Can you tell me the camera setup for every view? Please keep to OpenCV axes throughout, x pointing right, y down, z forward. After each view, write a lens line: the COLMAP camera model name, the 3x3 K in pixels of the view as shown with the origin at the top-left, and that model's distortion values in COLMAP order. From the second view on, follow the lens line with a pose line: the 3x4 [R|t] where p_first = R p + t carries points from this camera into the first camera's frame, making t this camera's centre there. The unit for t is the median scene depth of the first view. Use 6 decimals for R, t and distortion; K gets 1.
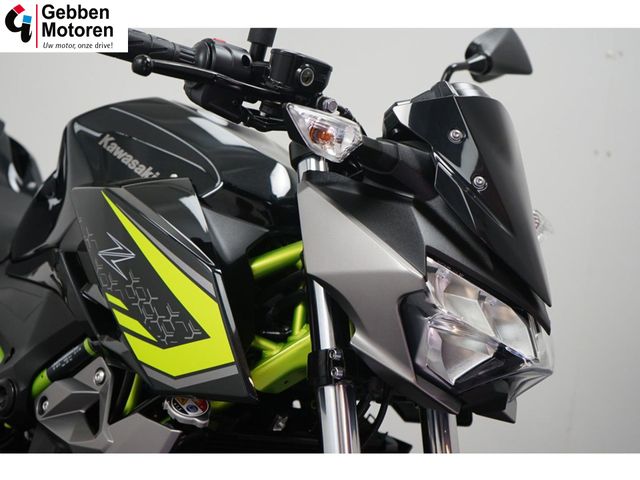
lens RADIAL K [[1094.2, 0, 320.0], [0, 1094.2, 240.0], [0, 0, 1]] dist [-0.045645, -0.126027]
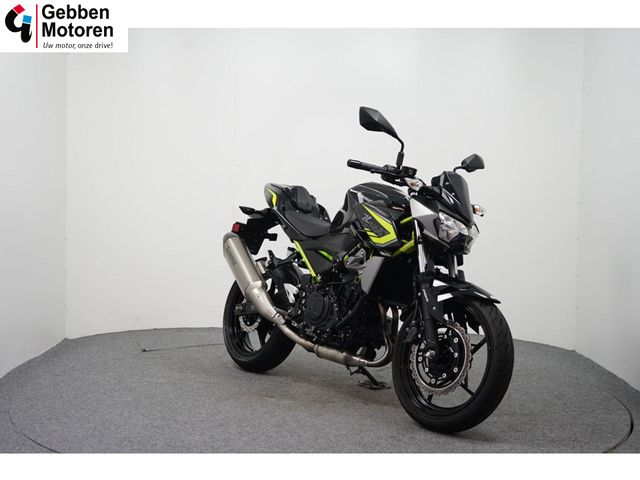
lens RADIAL K [[880.9, 0, 320.0], [0, 880.9, 240.0], [0, 0, 1]] dist [-0.157224, -0.000559]
pose [[0.984025, -0.057358, -0.168535, 0.192667], [0.041001, 0.994244, -0.098982, 0.413340], [0.173242, 0.090490, 0.980713, -2.251967]]
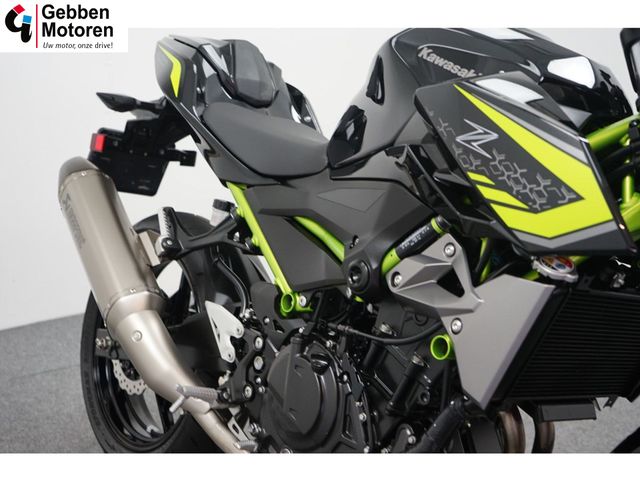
lens RADIAL K [[840.4, 0, 320.0], [0, 840.4, 240.0], [0, 0, 1]] dist [-0.001296, 0.002016]
pose [[0.990820, -0.057589, -0.122312, -0.247849], [0.064366, 0.996560, 0.052202, 0.063688], [0.118885, -0.059596, 0.991118, 0.105663]]
